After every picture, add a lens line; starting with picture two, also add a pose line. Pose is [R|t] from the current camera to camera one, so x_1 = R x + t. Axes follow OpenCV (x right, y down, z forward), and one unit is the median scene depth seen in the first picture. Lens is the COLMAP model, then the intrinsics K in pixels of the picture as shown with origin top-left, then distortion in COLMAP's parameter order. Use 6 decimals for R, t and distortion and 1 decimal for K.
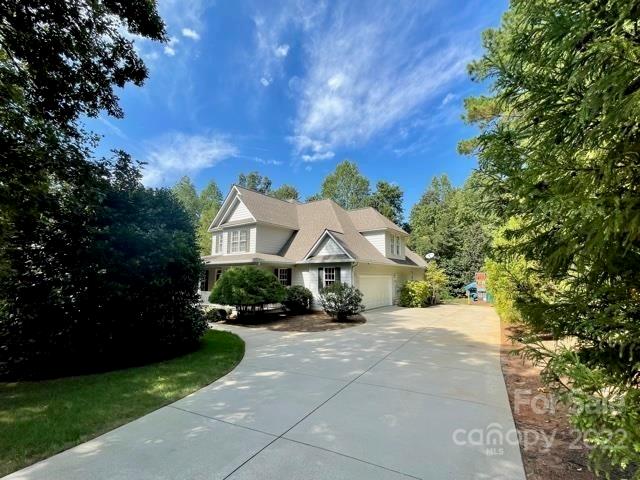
lens RADIAL K [[279.7, 0, 310.9], [0, 279.7, 237.9], [0, 0, 1]] dist [-0.000482, -0.000028]
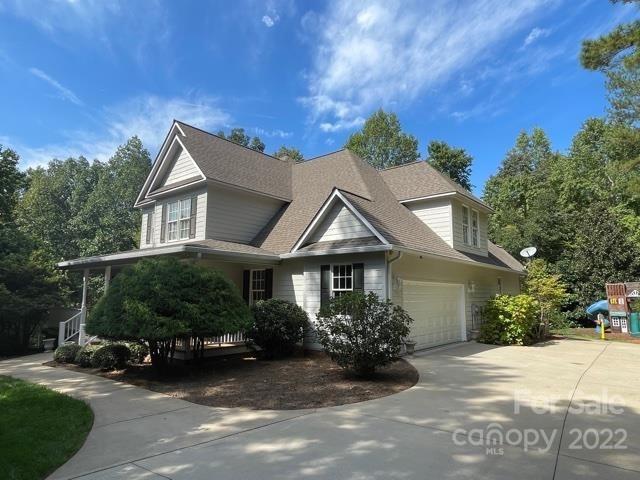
lens RADIAL K [[393.3, 0, 320.0], [0, 393.3, 240.0], [0, 0, 1]] dist [0.023070, 0.000118]
pose [[0.999454, -0.000661, -0.033028, 0.041129], [0.000652, 1.000000, -0.000262, 0.052412], [0.033028, 0.000240, 0.999454, 0.247911]]
